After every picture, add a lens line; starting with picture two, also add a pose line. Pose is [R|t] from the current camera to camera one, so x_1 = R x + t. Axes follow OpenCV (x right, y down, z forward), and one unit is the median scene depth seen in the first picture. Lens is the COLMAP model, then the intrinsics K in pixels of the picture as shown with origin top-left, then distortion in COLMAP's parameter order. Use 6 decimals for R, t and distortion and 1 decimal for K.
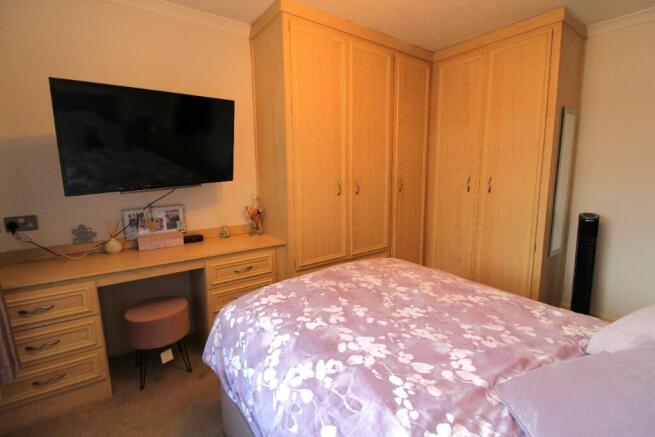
lens RADIAL K [[305.3, 0, 328.3], [0, 305.3, 212.0], [0, 0, 1]] dist [-0.001599, -0.000234]
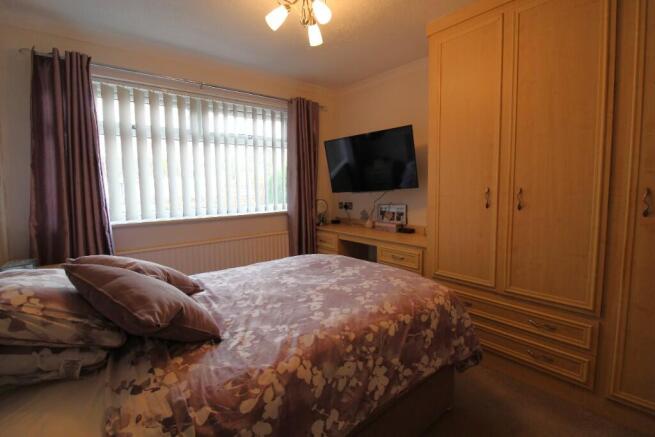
lens RADIAL K [[305.3, 0, 328.3], [0, 305.3, 212.0], [0, 0, 1]] dist [-0.001599, -0.000234]
pose [[0.039099, 0.086319, -0.995500, 1.185345], [-0.128685, 0.988401, 0.080649, -0.078817], [0.990914, 0.124952, 0.049754, 0.786764]]
